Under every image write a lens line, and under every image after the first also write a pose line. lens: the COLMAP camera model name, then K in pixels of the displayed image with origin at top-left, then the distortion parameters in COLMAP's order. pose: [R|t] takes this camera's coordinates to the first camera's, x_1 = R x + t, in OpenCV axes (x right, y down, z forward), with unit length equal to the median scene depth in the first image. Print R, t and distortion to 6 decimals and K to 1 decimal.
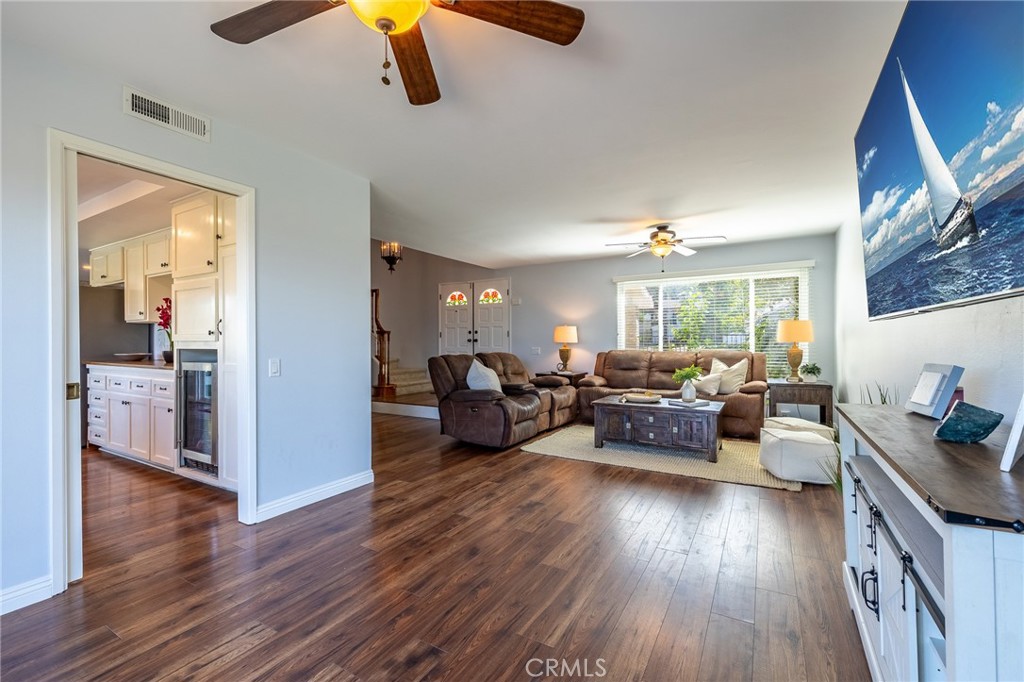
lens RADIAL K [[431.2, 0, 535.1], [0, 431.2, 339.3], [0, 0, 1]] dist [0.000857, 0.000107]
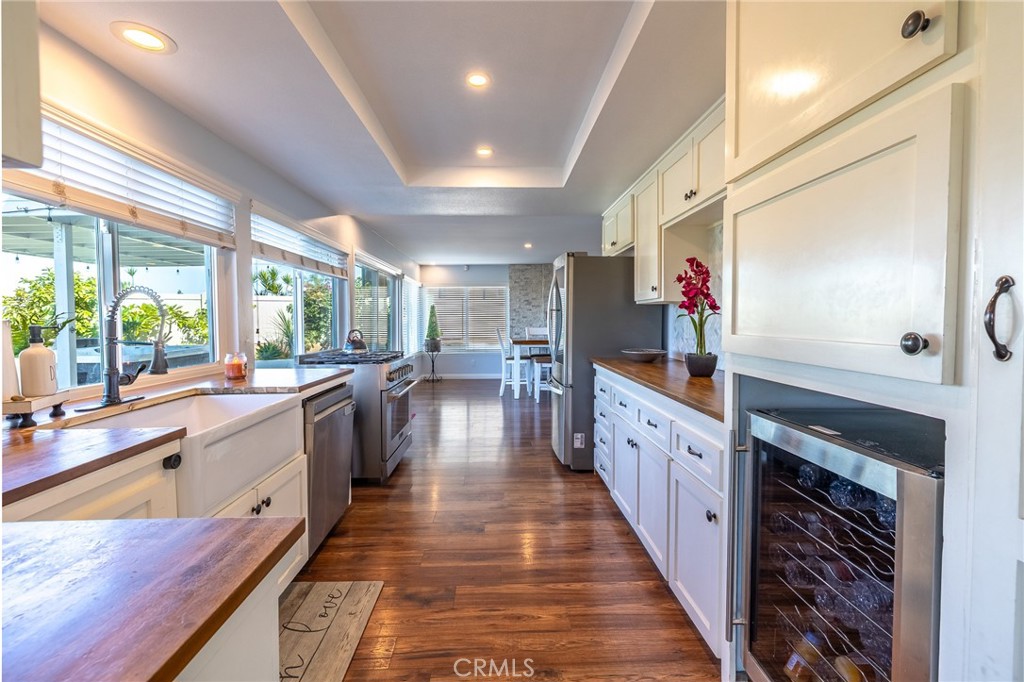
lens RADIAL K [[436.9, 0, 512.0], [0, 436.9, 341.0], [0, 0, 1]] dist [-0.000334, -0.000013]
pose [[0.511770, 0.045860, -0.857897, -0.494984], [0.007988, 0.998277, 0.058129, -0.023940], [0.859085, -0.036602, 0.510522, 0.521595]]
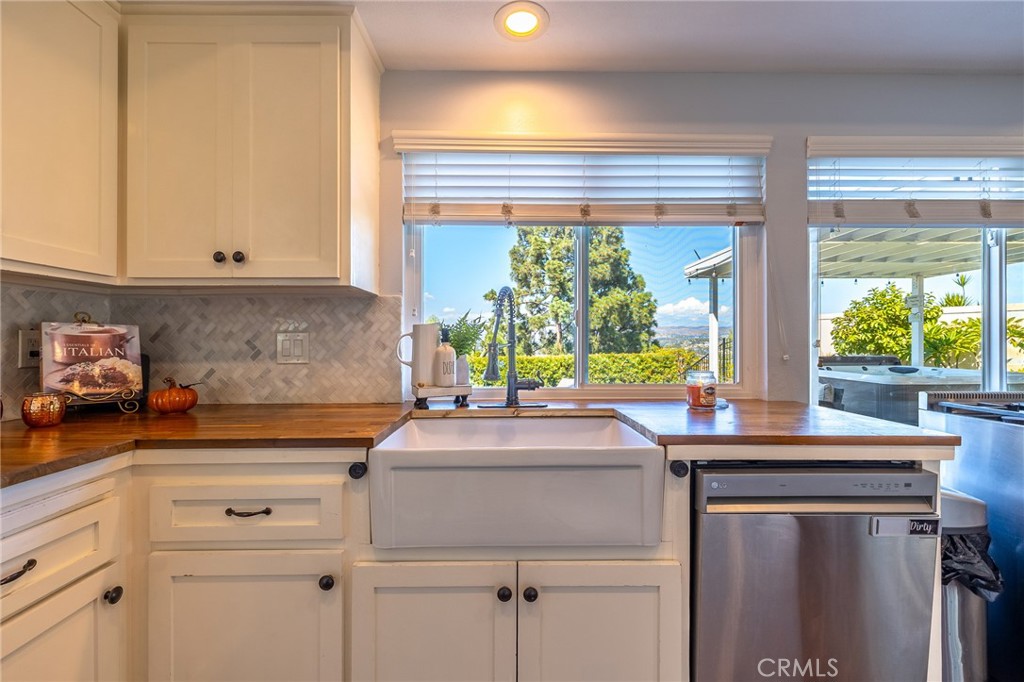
lens RADIAL K [[440.5, 0, 512.0], [0, 440.5, 341.0], [0, 0, 1]] dist [-0.000167, 0.000081]
pose [[-0.872541, 0.003976, -0.488524, -0.806404], [0.007540, 0.999957, -0.005329, -0.005428], [0.488482, -0.008333, -0.872534, 0.753608]]
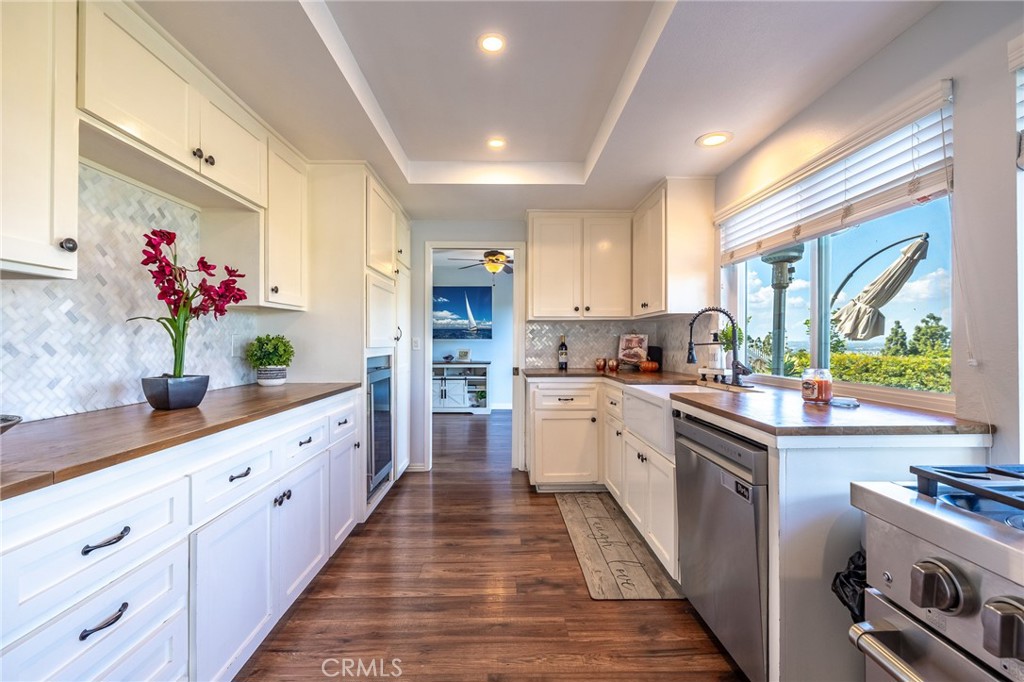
lens RADIAL K [[440.5, 0, 512.0], [0, 440.5, 341.0], [0, 0, 1]] dist [-0.000167, 0.000081]
pose [[-0.494104, 0.005113, 0.869388, -1.344425], [-0.004047, 0.999958, -0.008181, -0.001339], [-0.869393, -0.007561, -0.494063, 0.949273]]
